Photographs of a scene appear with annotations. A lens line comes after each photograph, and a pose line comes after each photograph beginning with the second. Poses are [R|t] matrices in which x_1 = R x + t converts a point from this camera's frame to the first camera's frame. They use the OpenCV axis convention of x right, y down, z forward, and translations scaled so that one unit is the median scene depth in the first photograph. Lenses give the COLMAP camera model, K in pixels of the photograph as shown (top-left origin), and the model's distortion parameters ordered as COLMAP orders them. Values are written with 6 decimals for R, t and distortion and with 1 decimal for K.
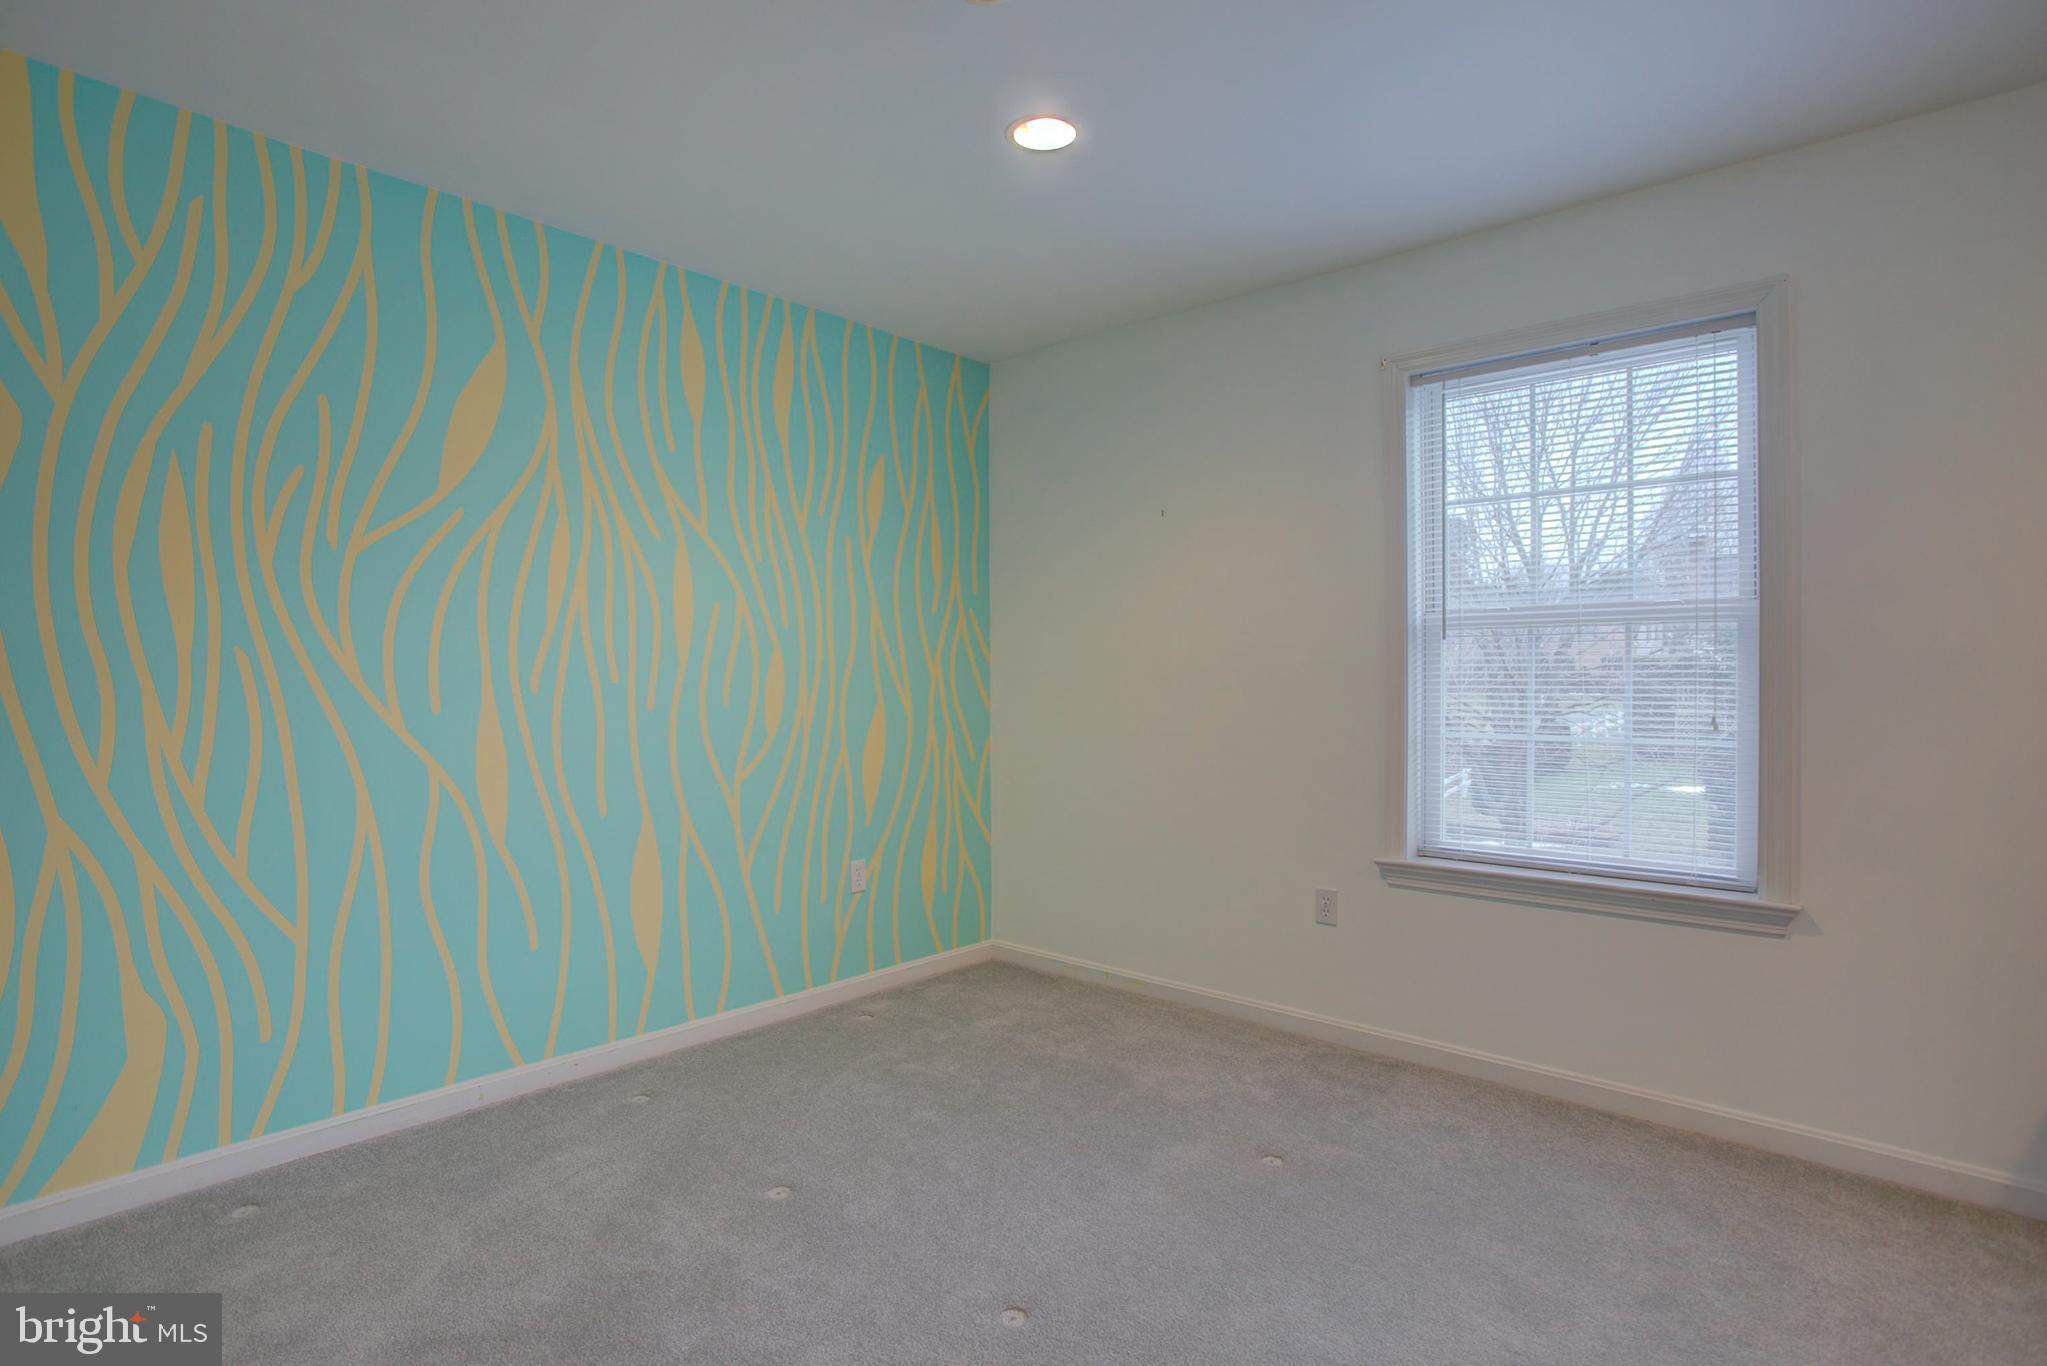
lens RADIAL K [[1036.9, 0, 1025.2], [0, 1036.9, 677.4], [0, 0, 1]] dist [-0.031815, 0.001008]
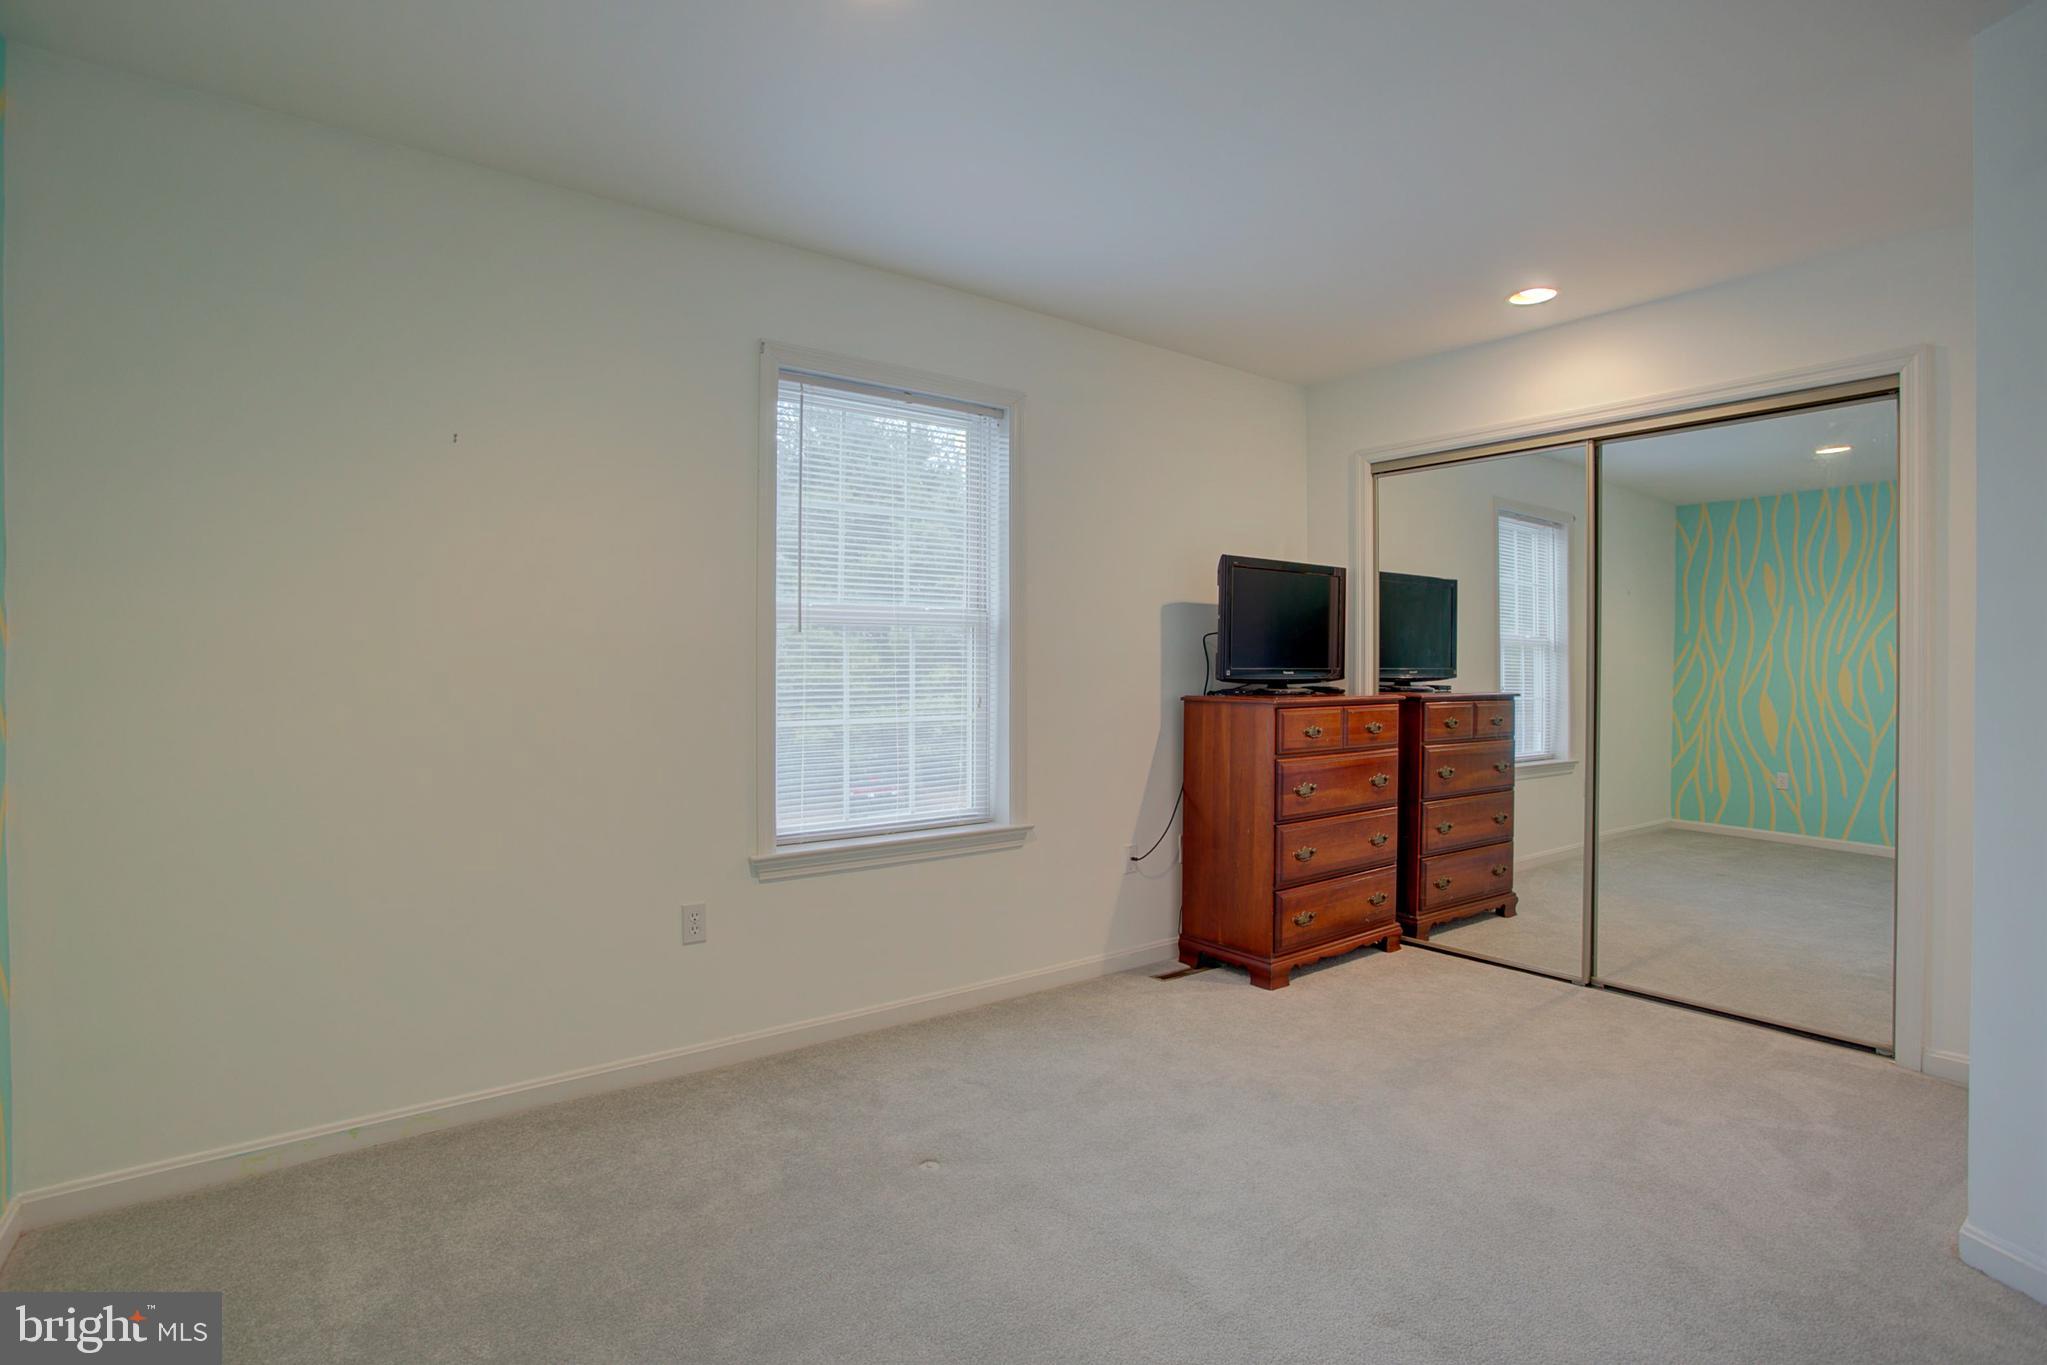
lens RADIAL K [[1036.9, 0, 1025.3], [0, 1036.9, 677.8], [0, 0, 1]] dist [-0.031815, 0.001008]
pose [[0.188785, -0.002386, 0.982016, -0.614970], [0.009271, 0.999957, 0.000647, 0.011783], [-0.981975, 0.008982, 0.188799, 0.625950]]
